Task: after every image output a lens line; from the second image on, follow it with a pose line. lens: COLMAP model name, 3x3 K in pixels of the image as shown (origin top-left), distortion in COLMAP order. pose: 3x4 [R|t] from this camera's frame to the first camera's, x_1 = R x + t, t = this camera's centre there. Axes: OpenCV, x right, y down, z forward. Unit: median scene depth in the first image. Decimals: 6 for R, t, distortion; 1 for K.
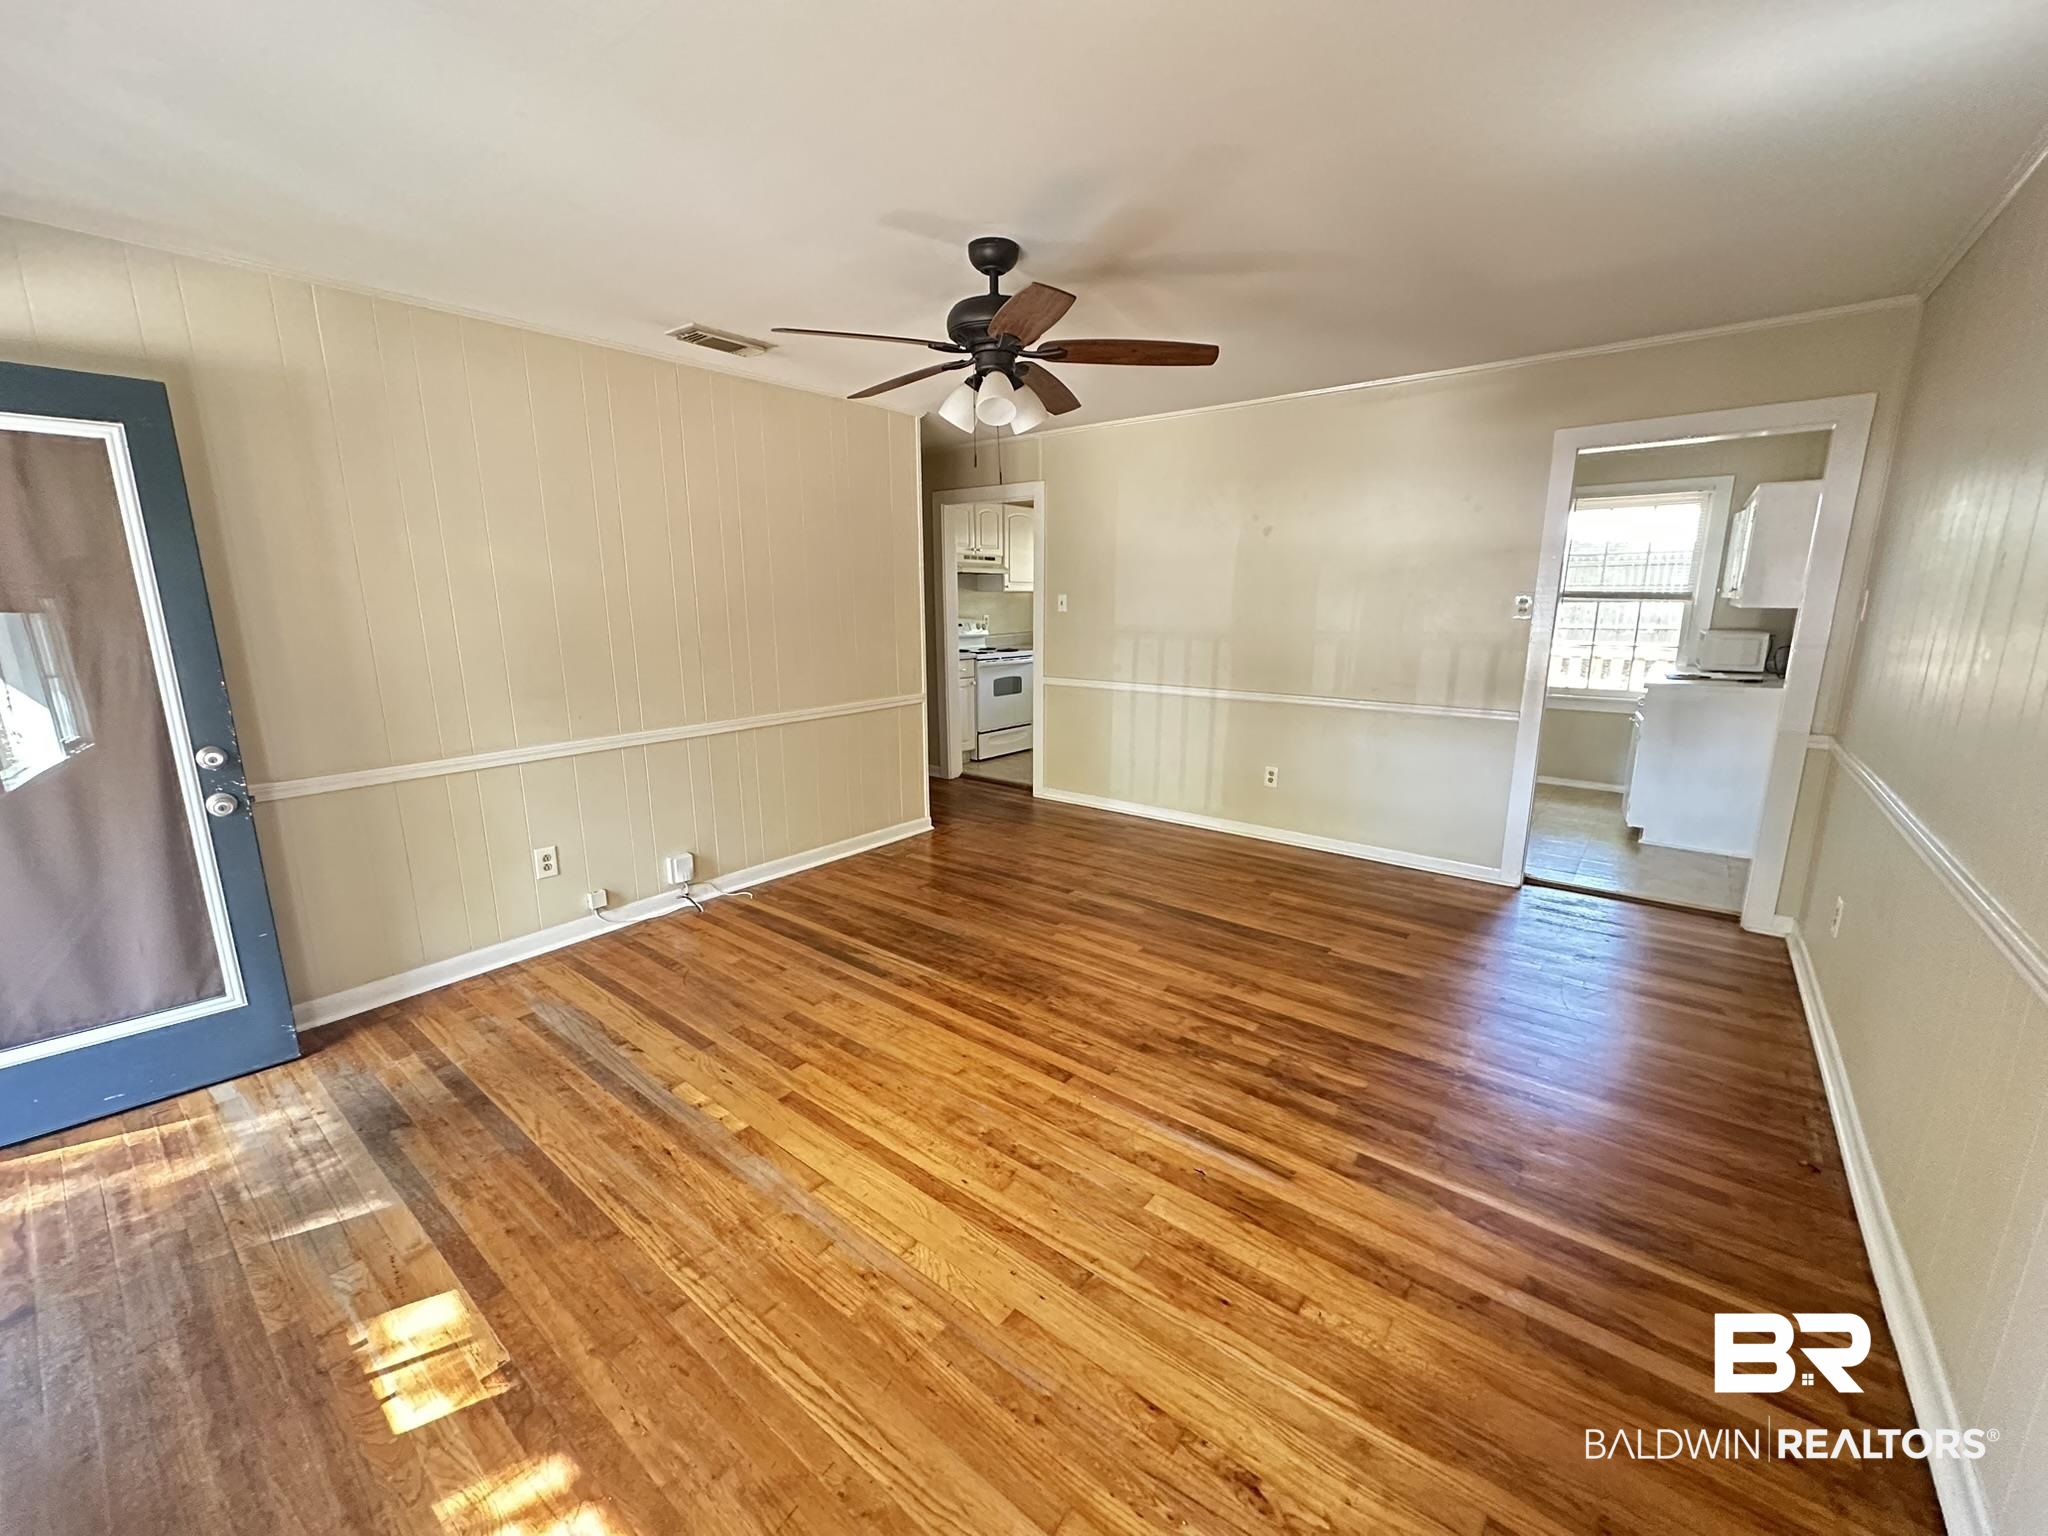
lens RADIAL K [[815.8, 0, 1024.0], [0, 815.8, 768.0], [0, 0, 1]] dist [-0.001052, -0.000246]
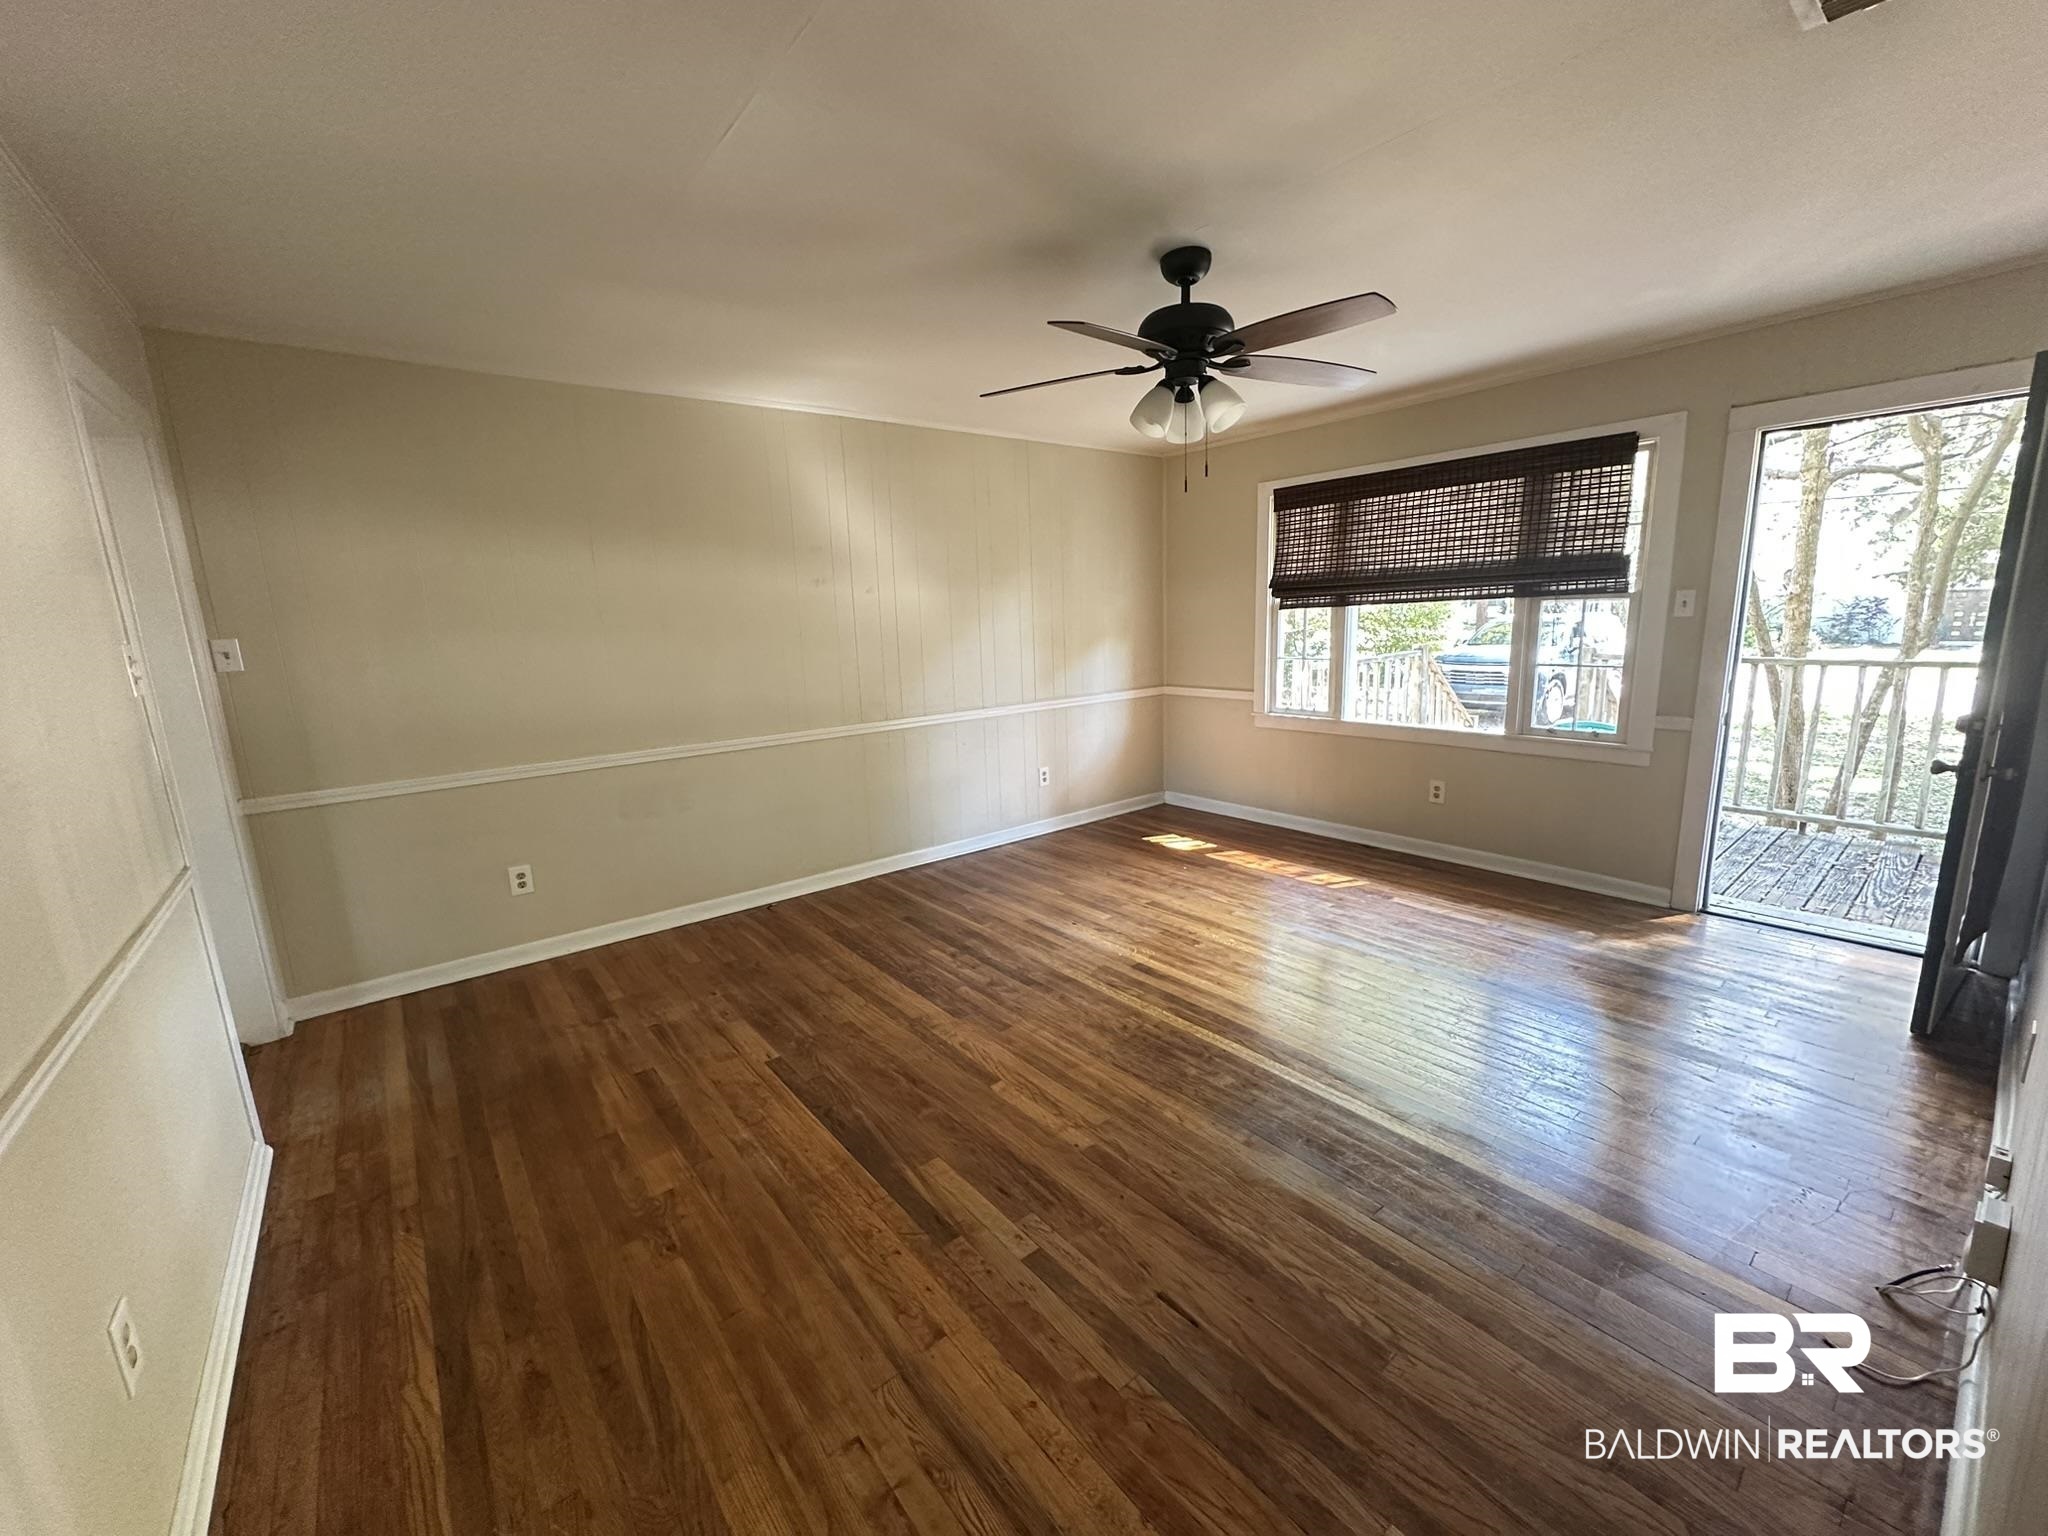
lens RADIAL K [[818.9, 0, 1025.1], [0, 818.9, 762.5], [0, 0, 1]] dist [0.001485, -0.000586]
pose [[-0.974603, 0.001457, 0.223933, -0.059984], [0.089631, 0.918924, 0.384115, -0.384756], [-0.205218, 0.394431, -0.895717, 1.794129]]
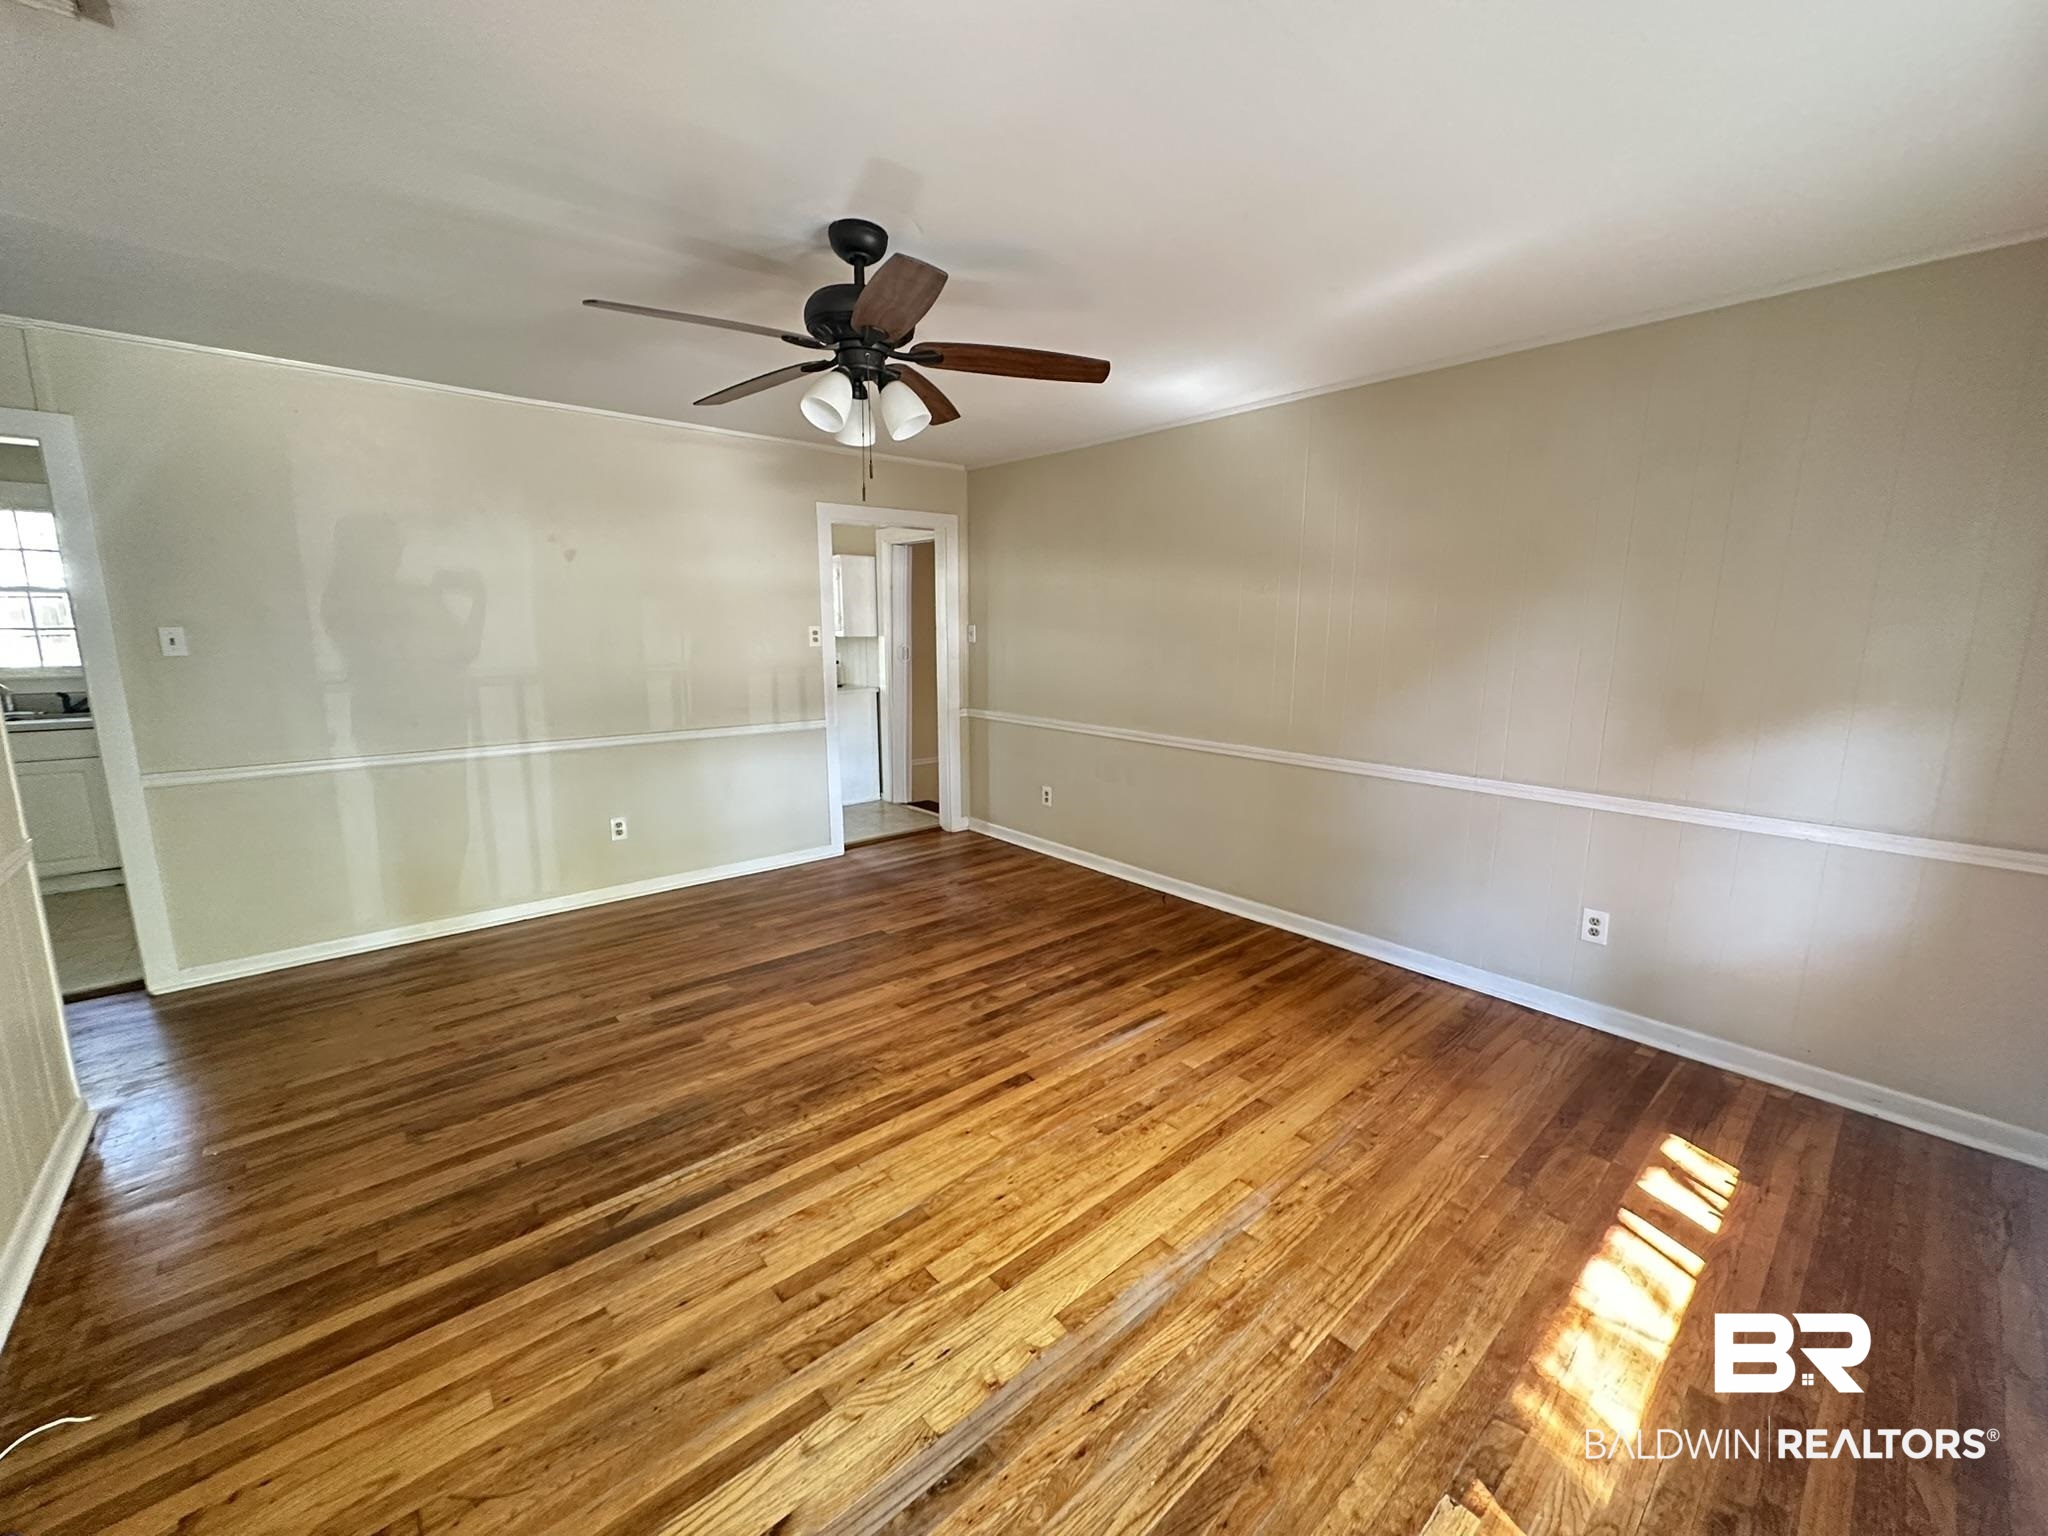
lens RADIAL K [[815.8, 0, 1024.0], [0, 815.8, 768.0], [0, 0, 1]] dist [-0.001052, -0.000246]
pose [[0.174893, -0.164941, 0.970674, -0.781604], [0.205330, 0.970302, 0.127882, -0.125841], [-0.962939, 0.176943, 0.203566, 0.614518]]
